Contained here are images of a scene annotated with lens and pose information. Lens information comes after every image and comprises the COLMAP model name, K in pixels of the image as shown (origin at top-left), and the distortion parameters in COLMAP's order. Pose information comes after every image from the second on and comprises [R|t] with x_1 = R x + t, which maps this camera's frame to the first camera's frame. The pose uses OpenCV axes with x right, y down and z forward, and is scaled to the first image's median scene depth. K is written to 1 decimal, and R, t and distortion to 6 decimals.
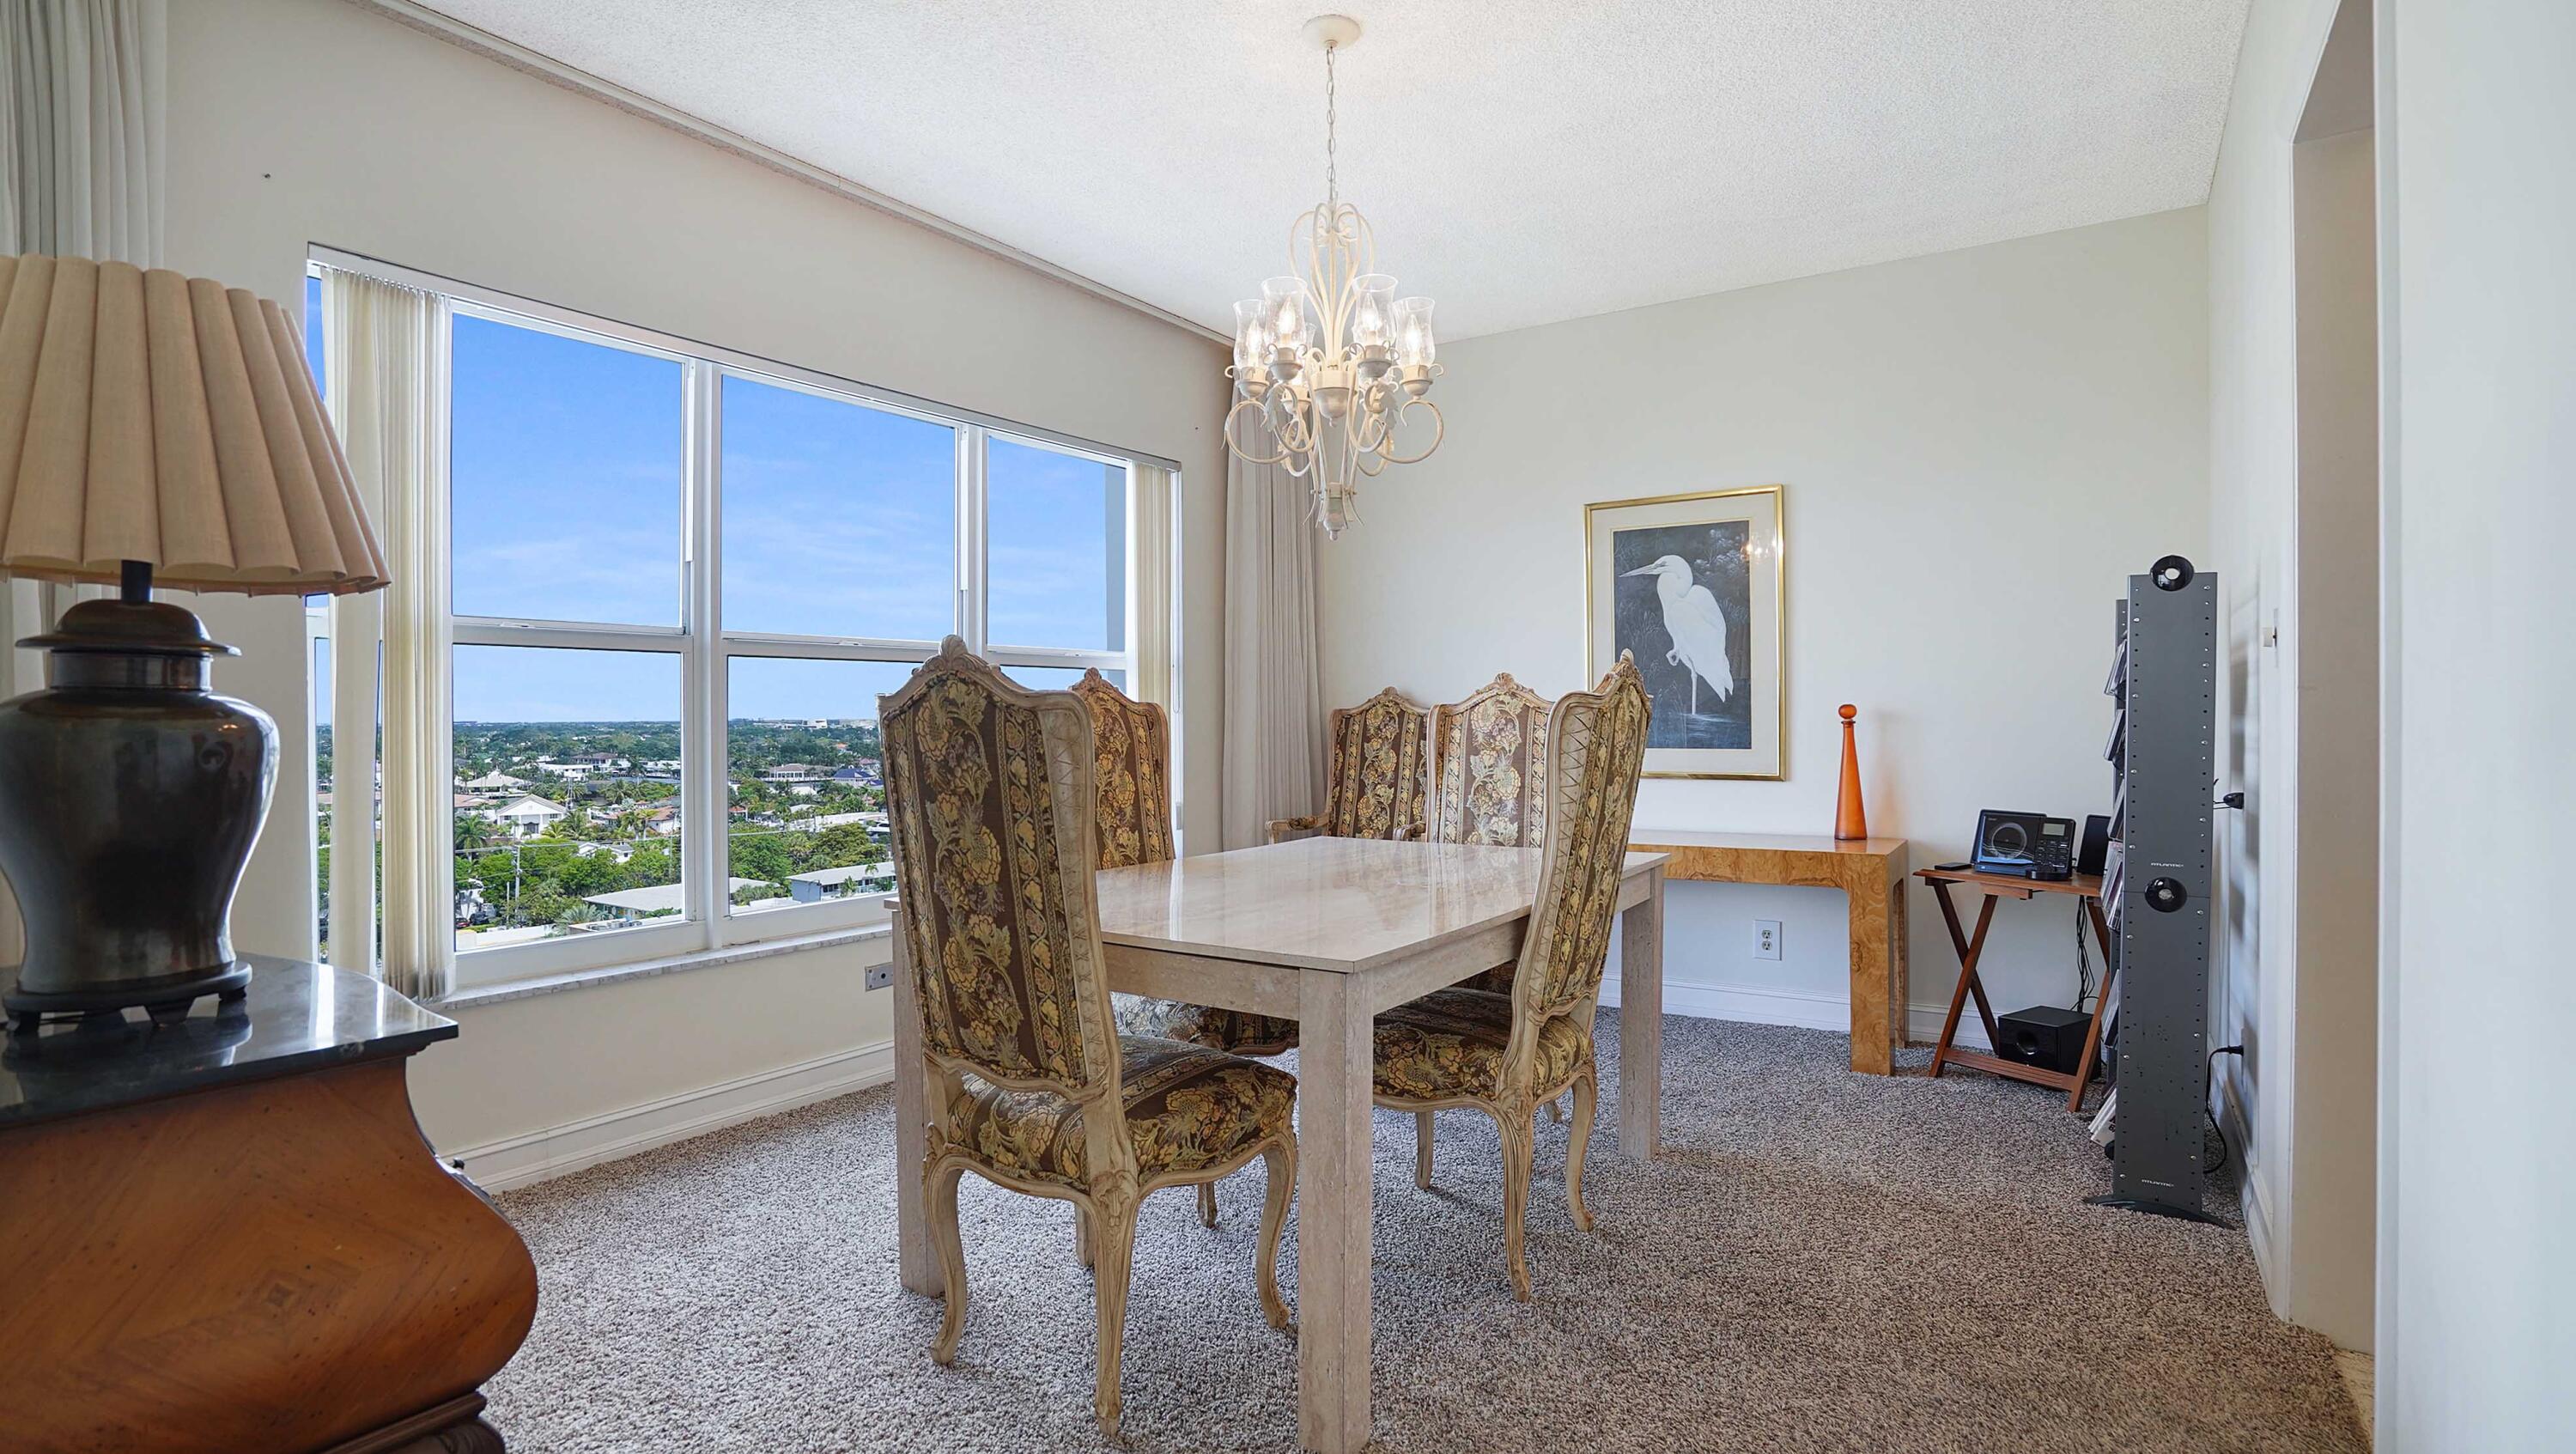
lens RADIAL K [[1246.7, 0, 1288.9], [0, 1246.7, 725.2], [0, 0, 1]] dist [-0.048554, 0.012654]
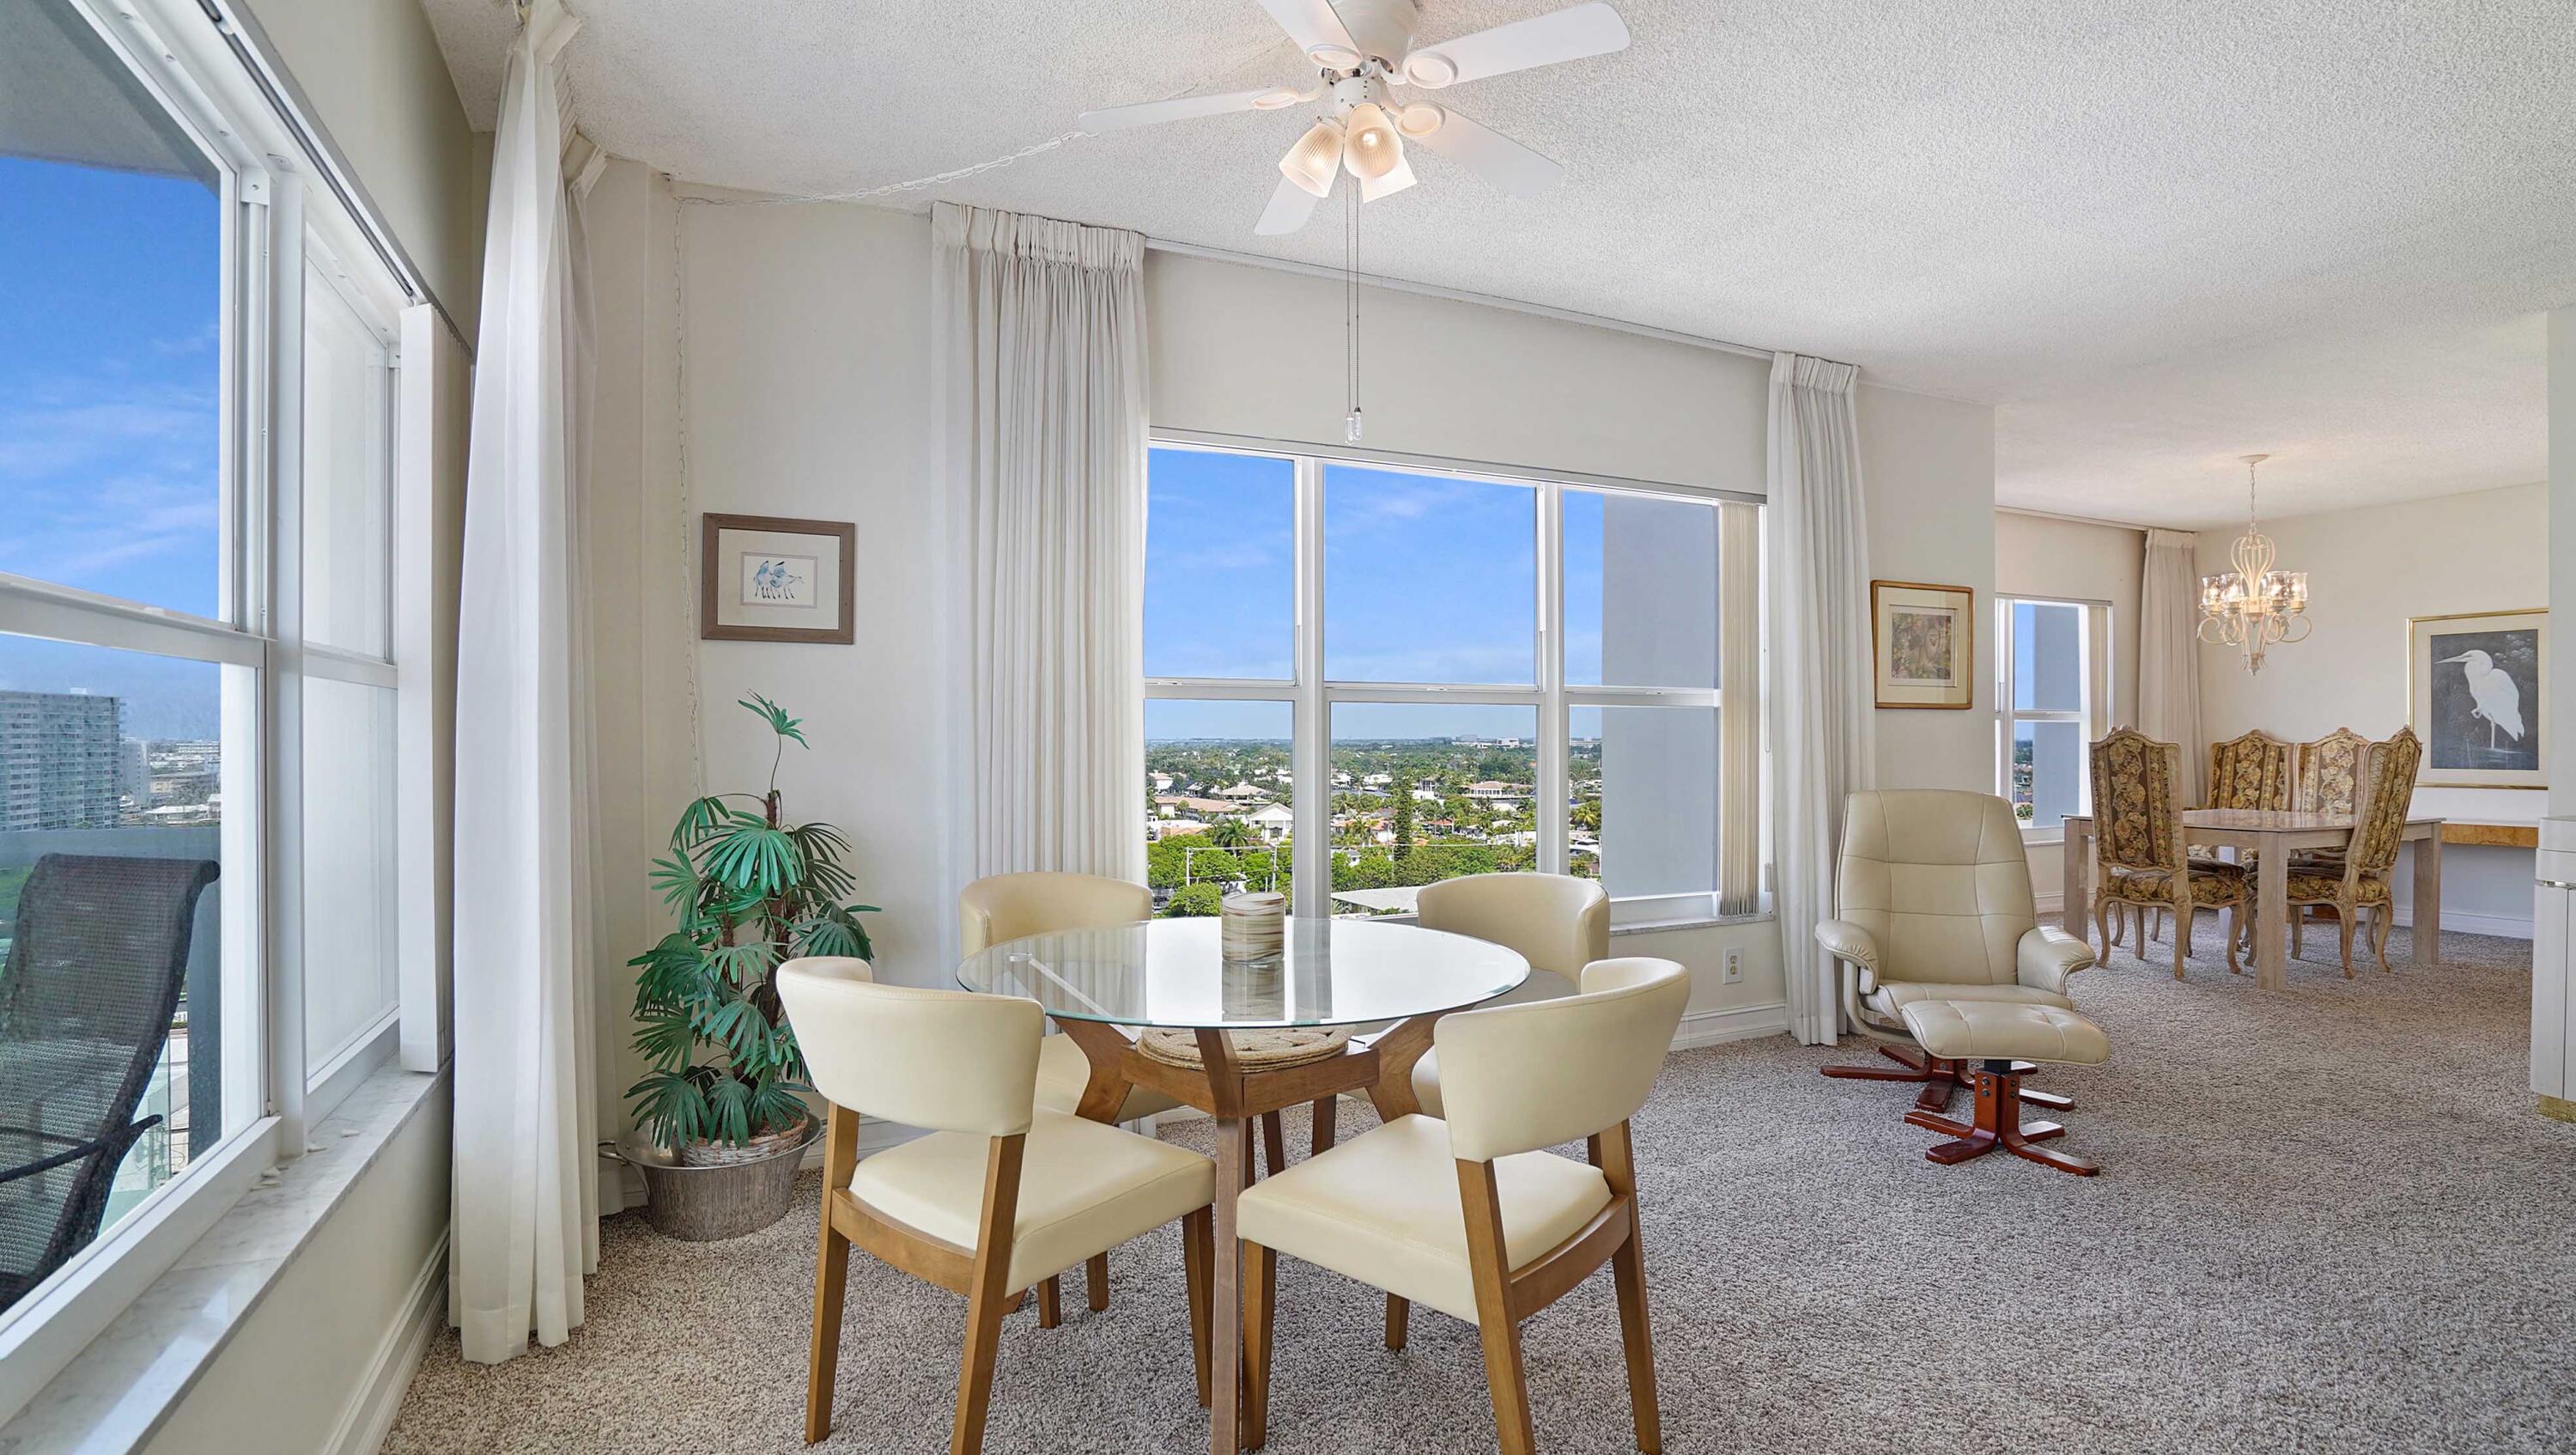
lens RADIAL K [[1246.8, 0, 1264.7], [0, 1246.8, 745.8], [0, 0, 1]] dist [-0.048554, 0.012654]
pose [[0.847364, 0.008415, -0.530946, -0.230926], [-0.008390, 0.999962, 0.002458, -0.003072], [0.530947, 0.002371, 0.847402, -1.363881]]
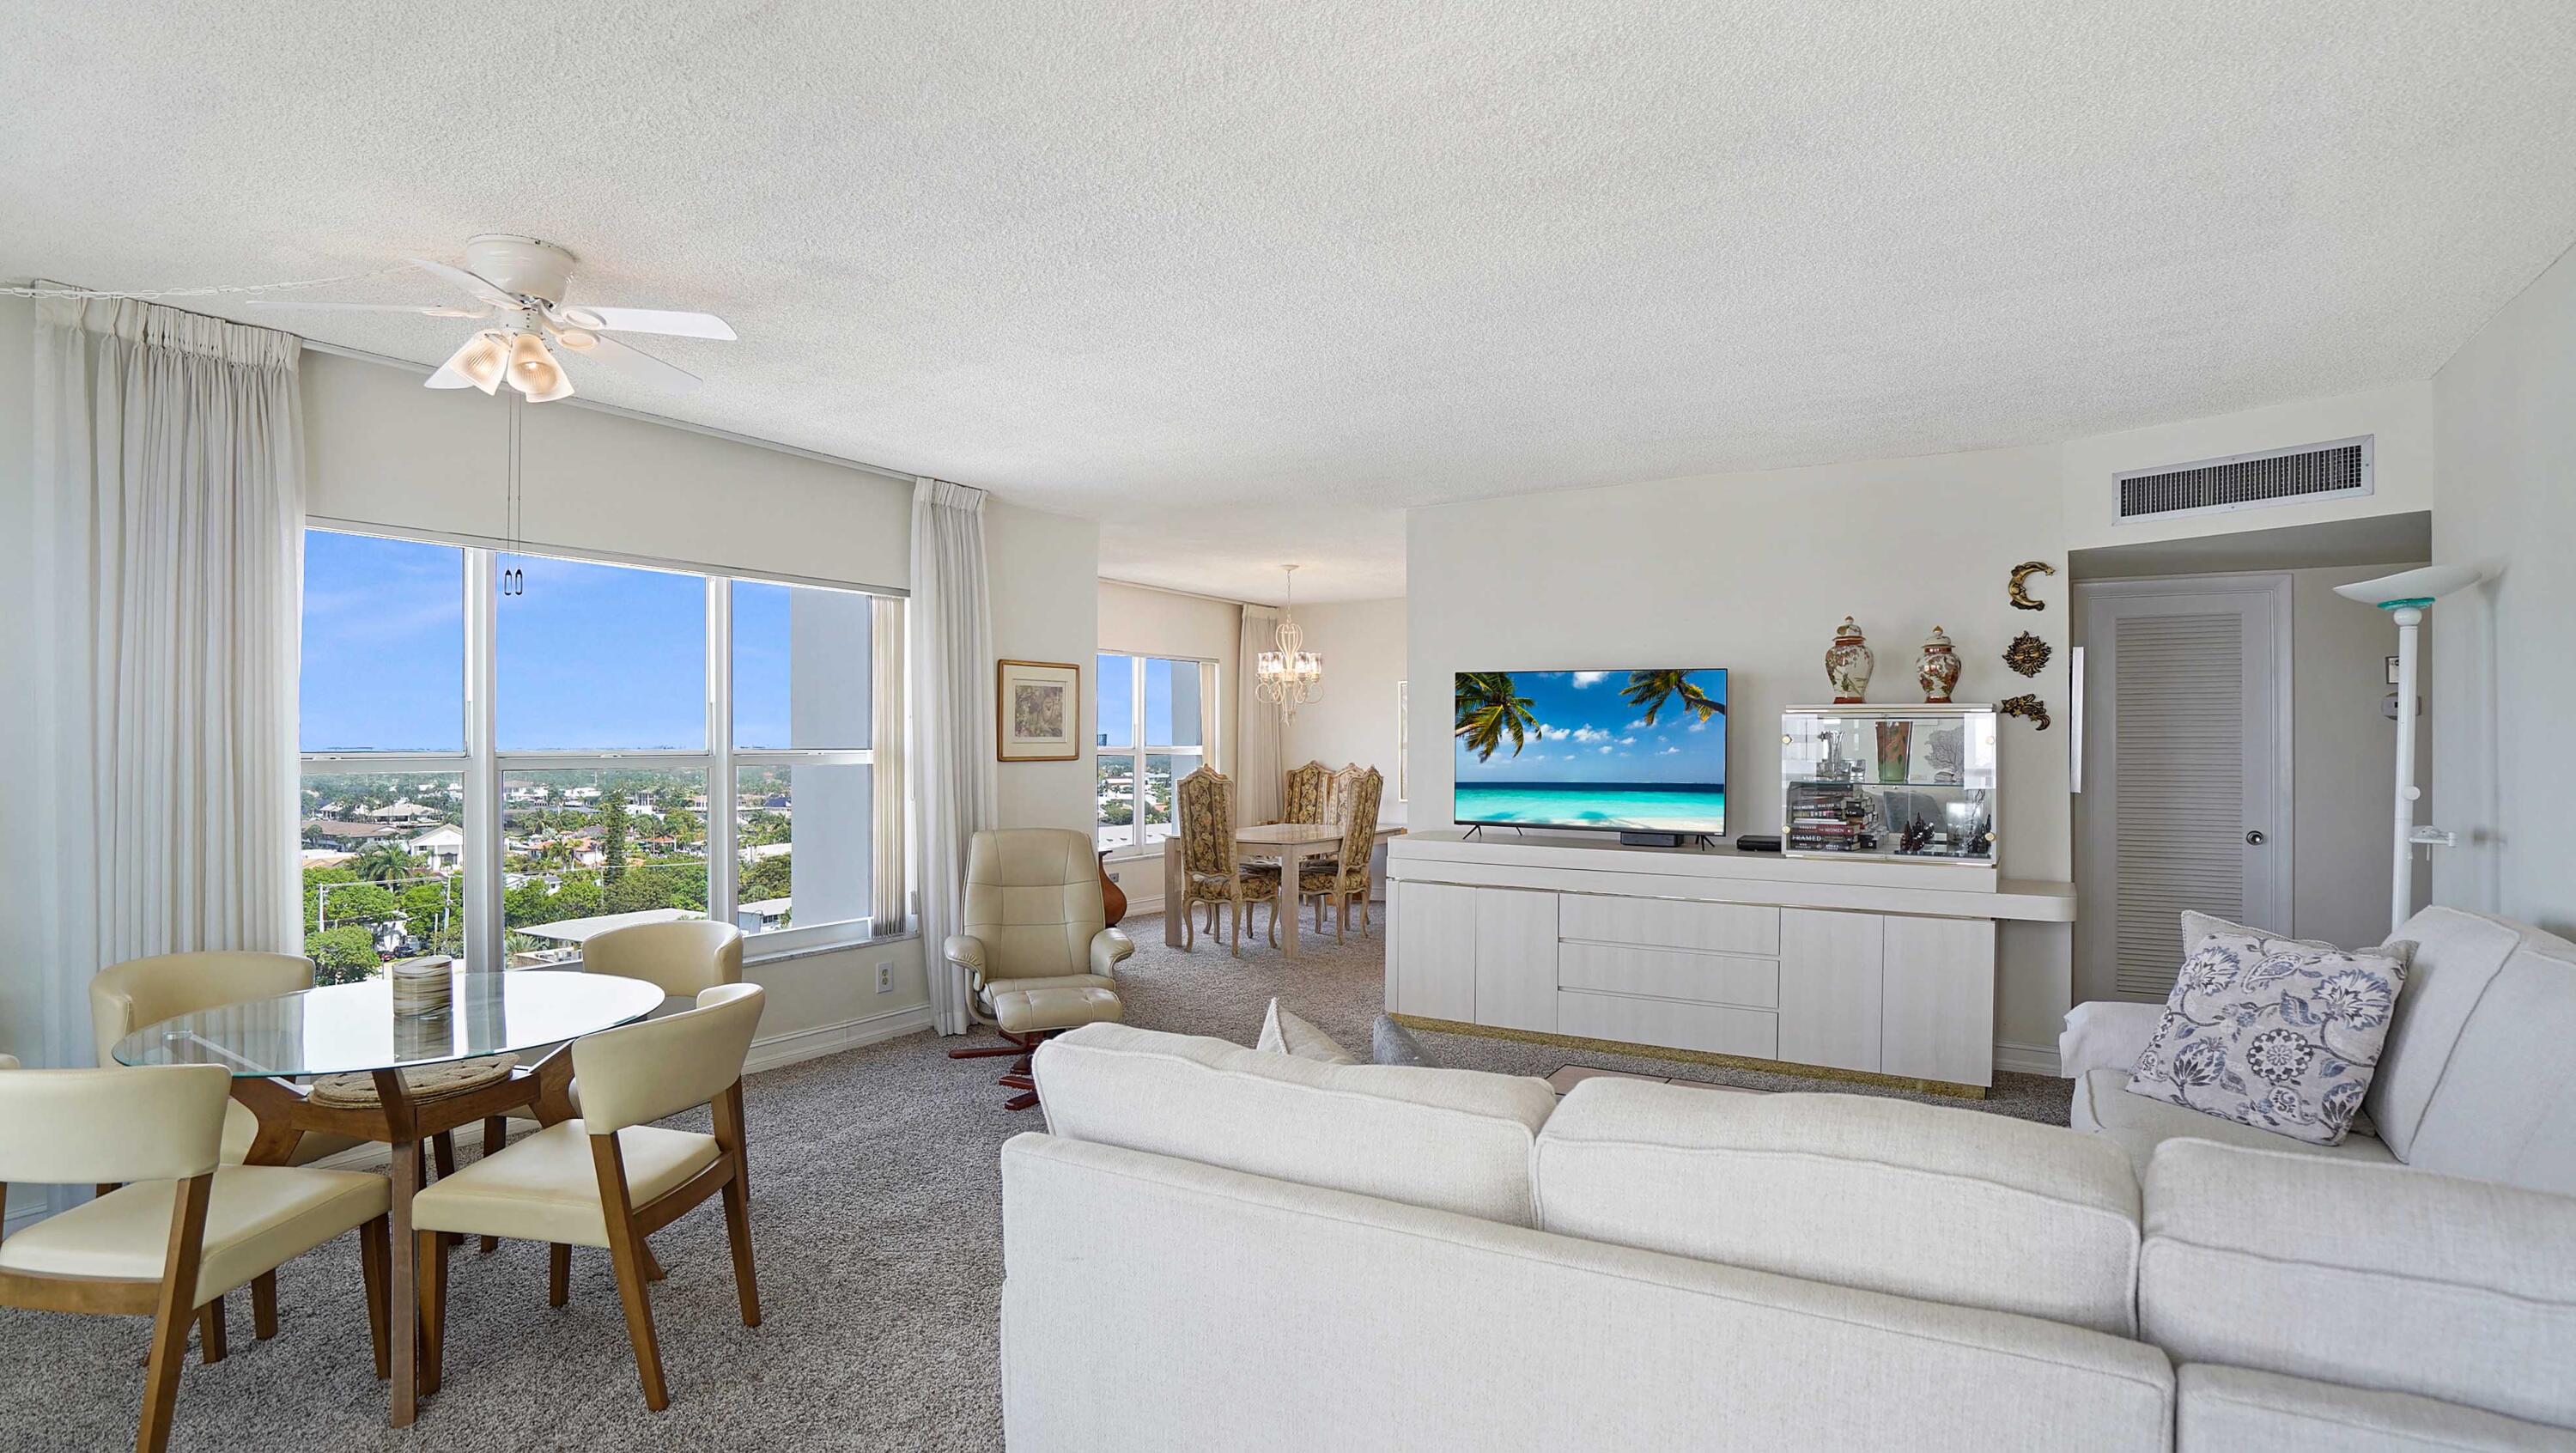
lens RADIAL K [[1291.5, 0, 1267.2], [0, 1291.5, 743.2], [0, 0, 1]] dist [-0.040981, 0.013524]
pose [[0.999710, 0.003473, 0.023809, -0.069910], [-0.003276, 0.999960, -0.008334, -0.054719], [-0.023837, 0.008254, 0.999682, -1.627098]]
